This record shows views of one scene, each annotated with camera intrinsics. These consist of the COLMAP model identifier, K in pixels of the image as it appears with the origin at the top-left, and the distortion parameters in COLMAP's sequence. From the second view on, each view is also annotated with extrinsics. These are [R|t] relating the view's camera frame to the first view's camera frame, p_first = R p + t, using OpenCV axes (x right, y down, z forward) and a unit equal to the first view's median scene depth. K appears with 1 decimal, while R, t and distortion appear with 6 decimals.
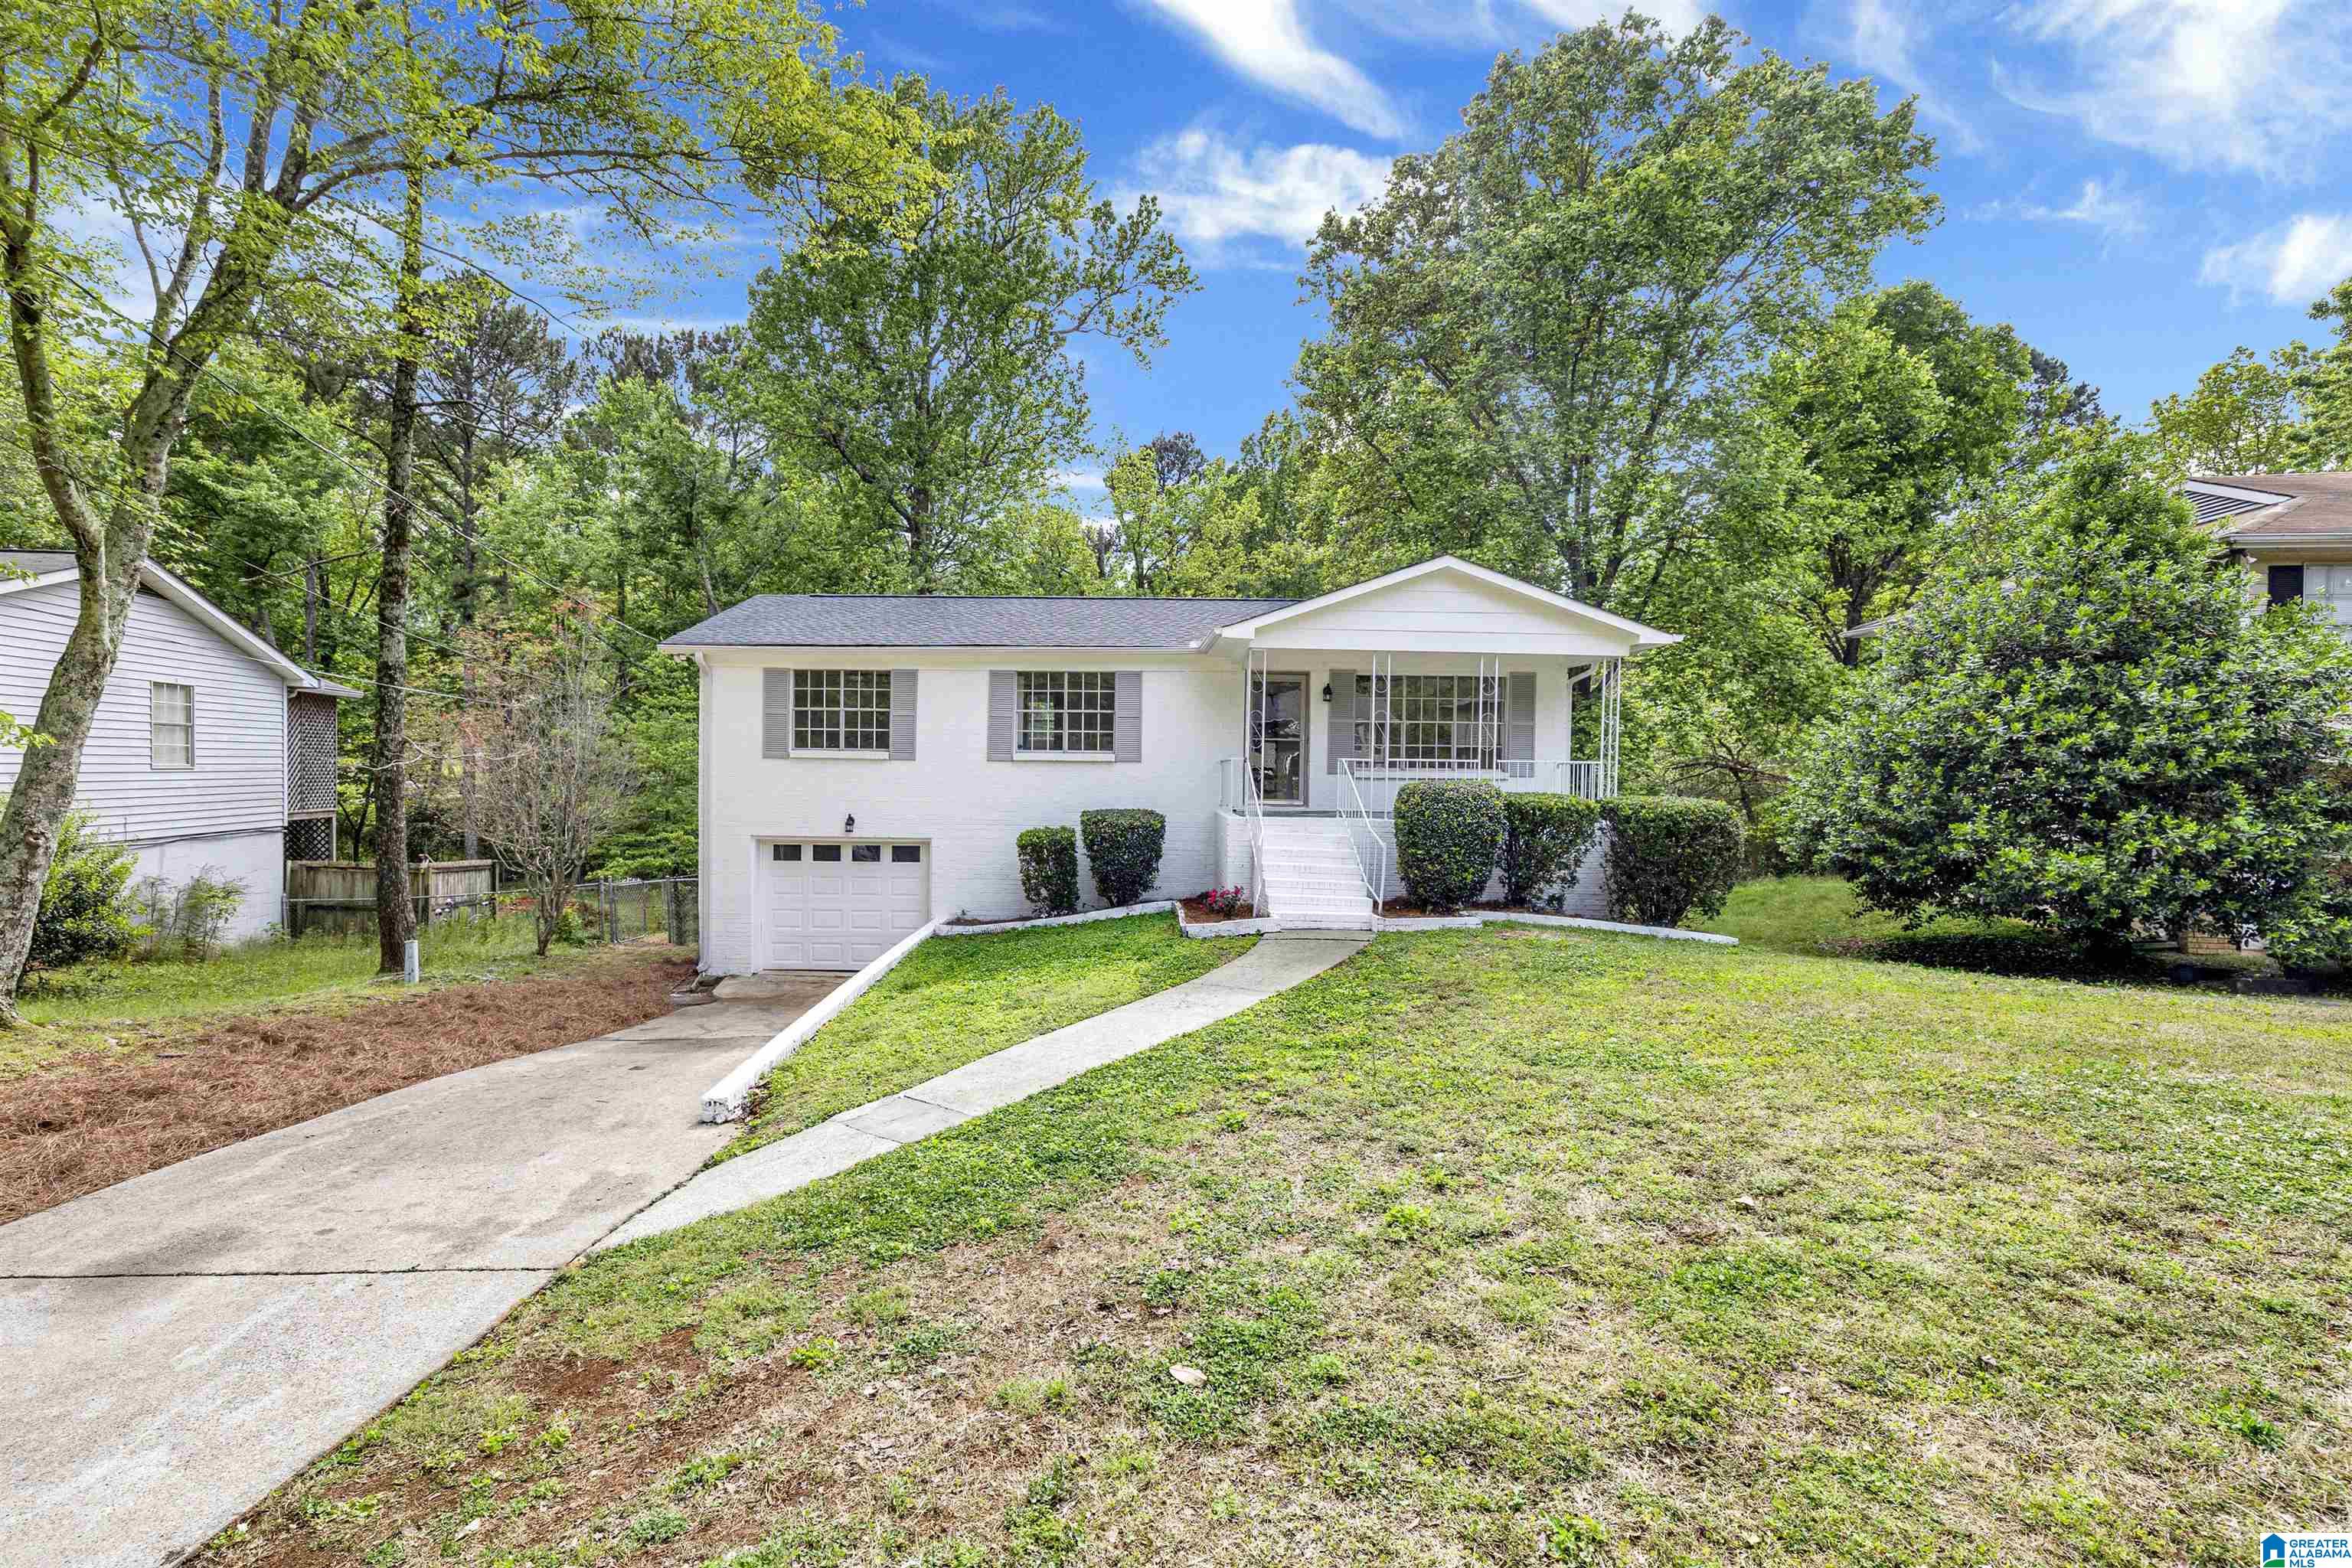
lens RADIAL K [[1024.0, 0, 1172.0], [0, 1024.0, 781.8], [0, 0, 1]] dist [0.002975, -0.001035]
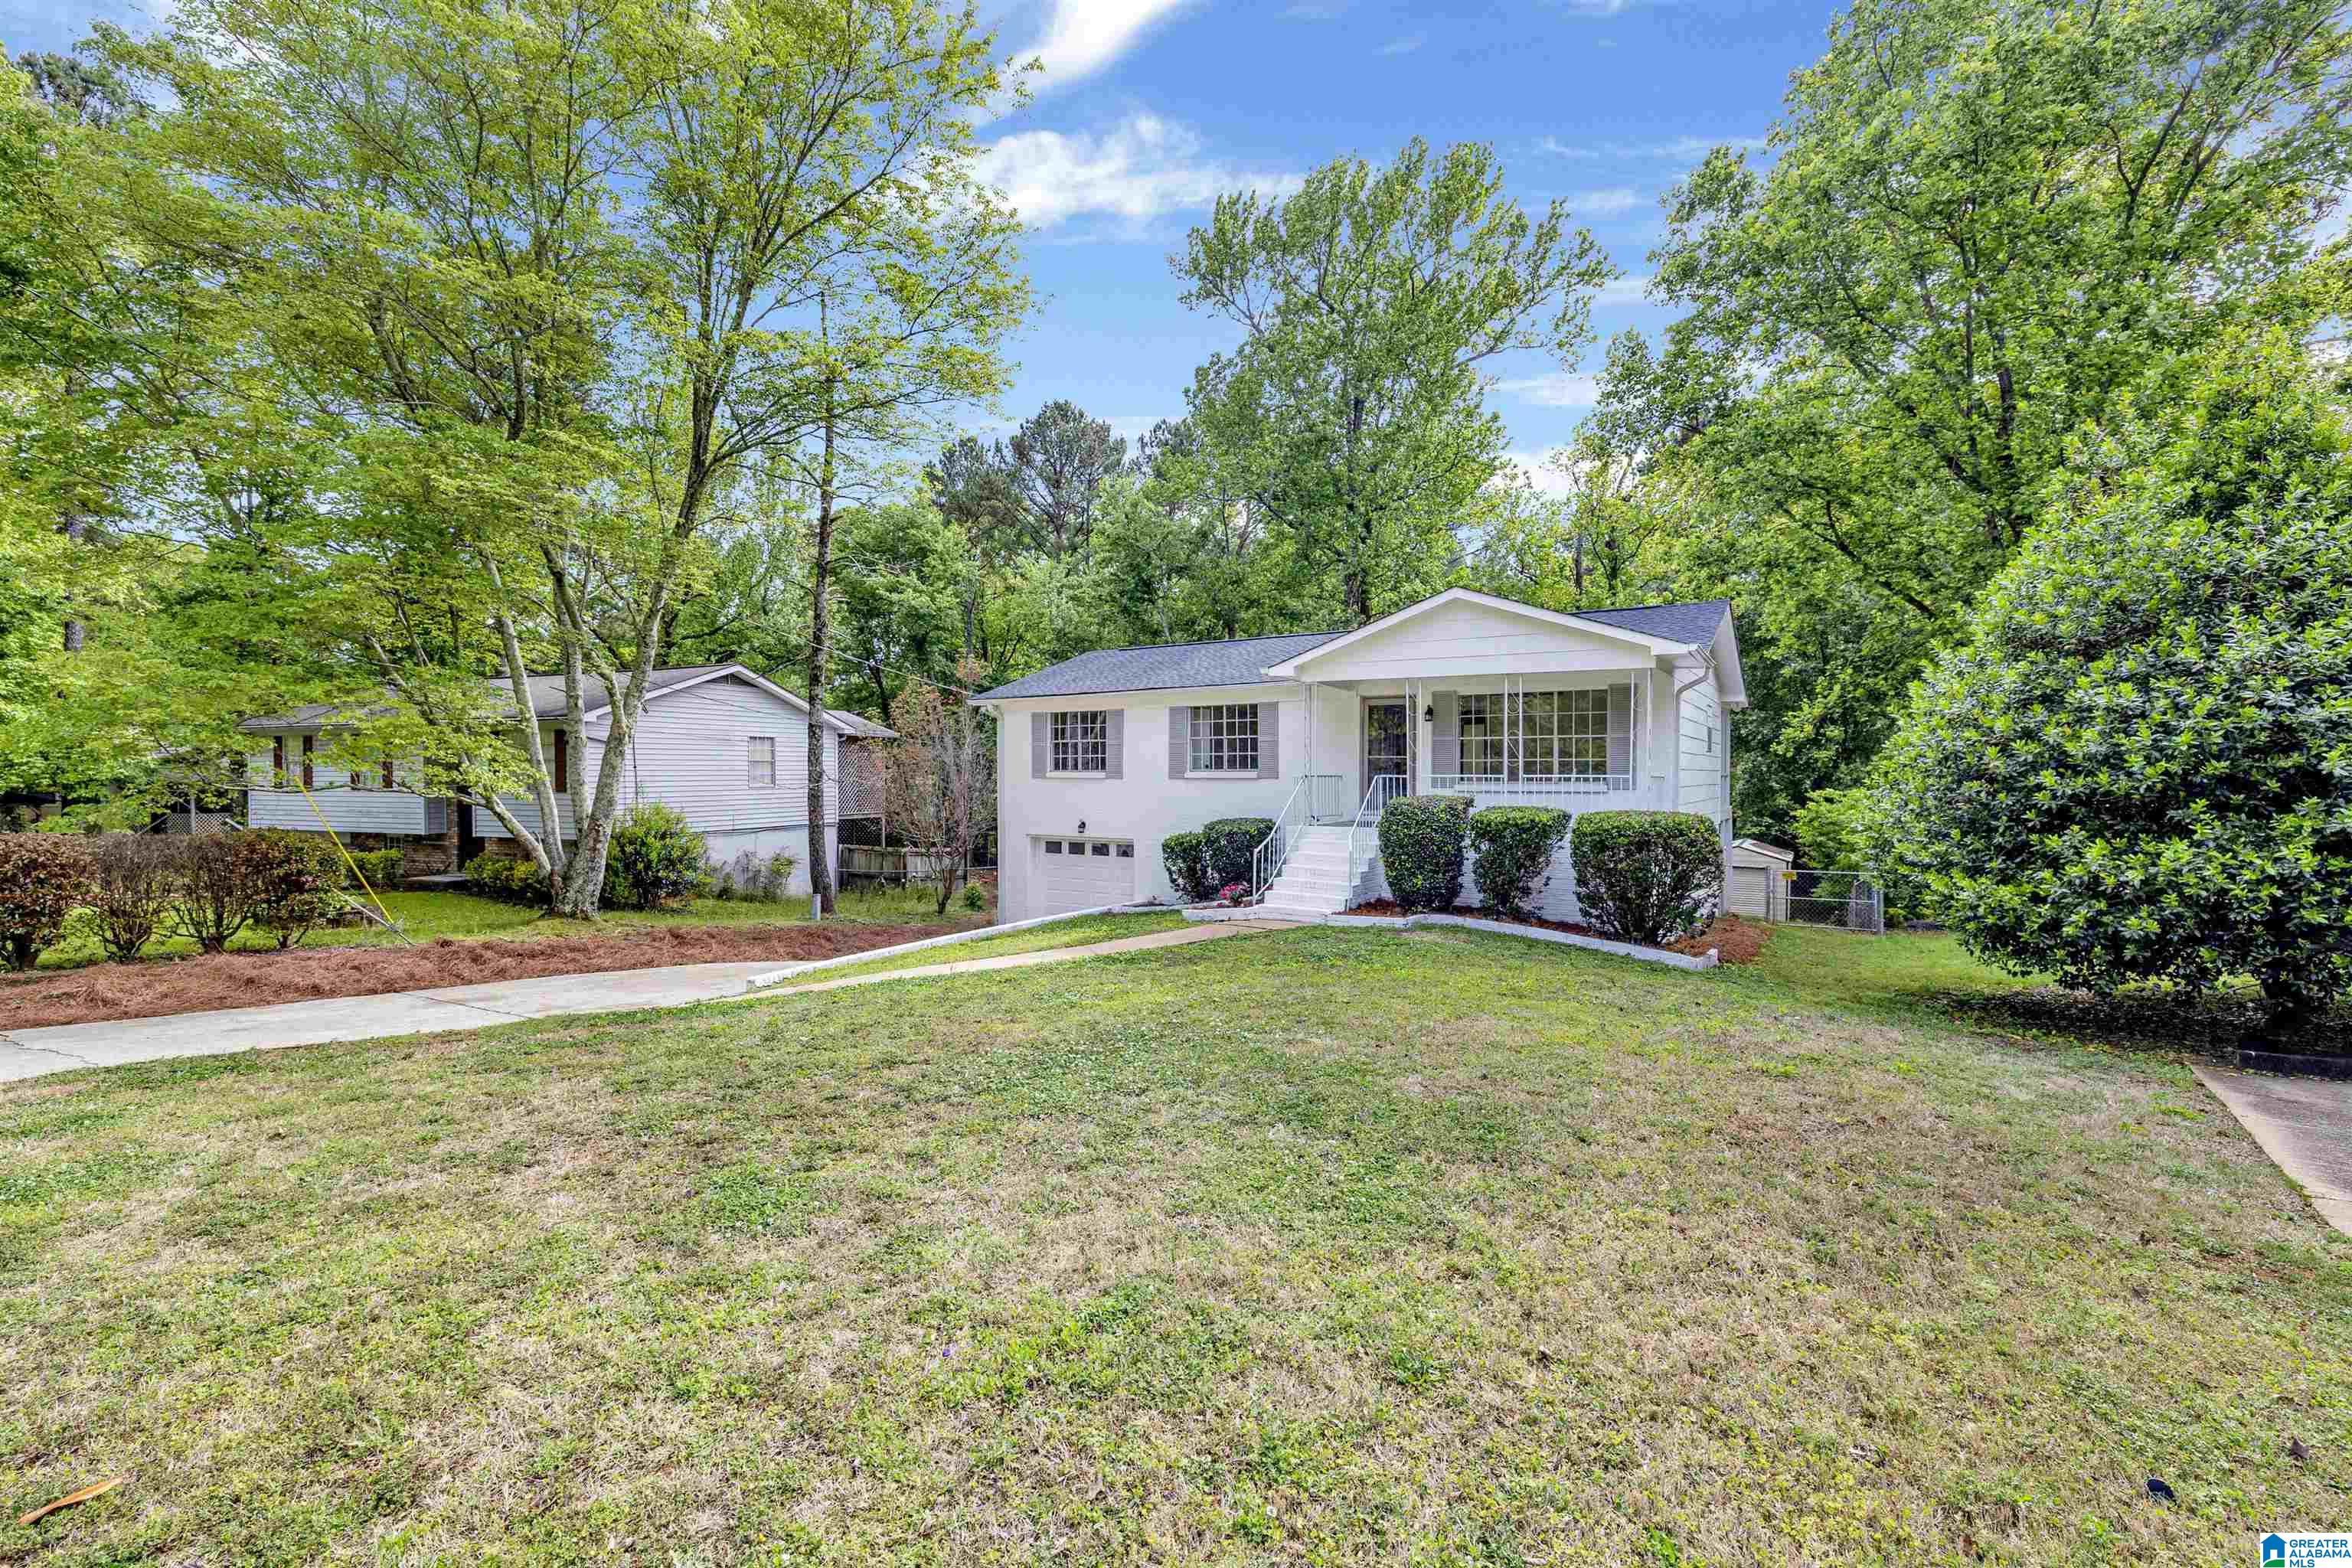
lens RADIAL K [[1024.0, 0, 1190.8], [0, 1024.0, 784.4], [0, 0, 1]] dist [0.002975, -0.001035]
pose [[0.848609, -0.005839, -0.528989, 0.507408], [0.002826, 0.999975, -0.006504, -0.005206], [0.529014, 0.004025, 0.848604, -0.055576]]
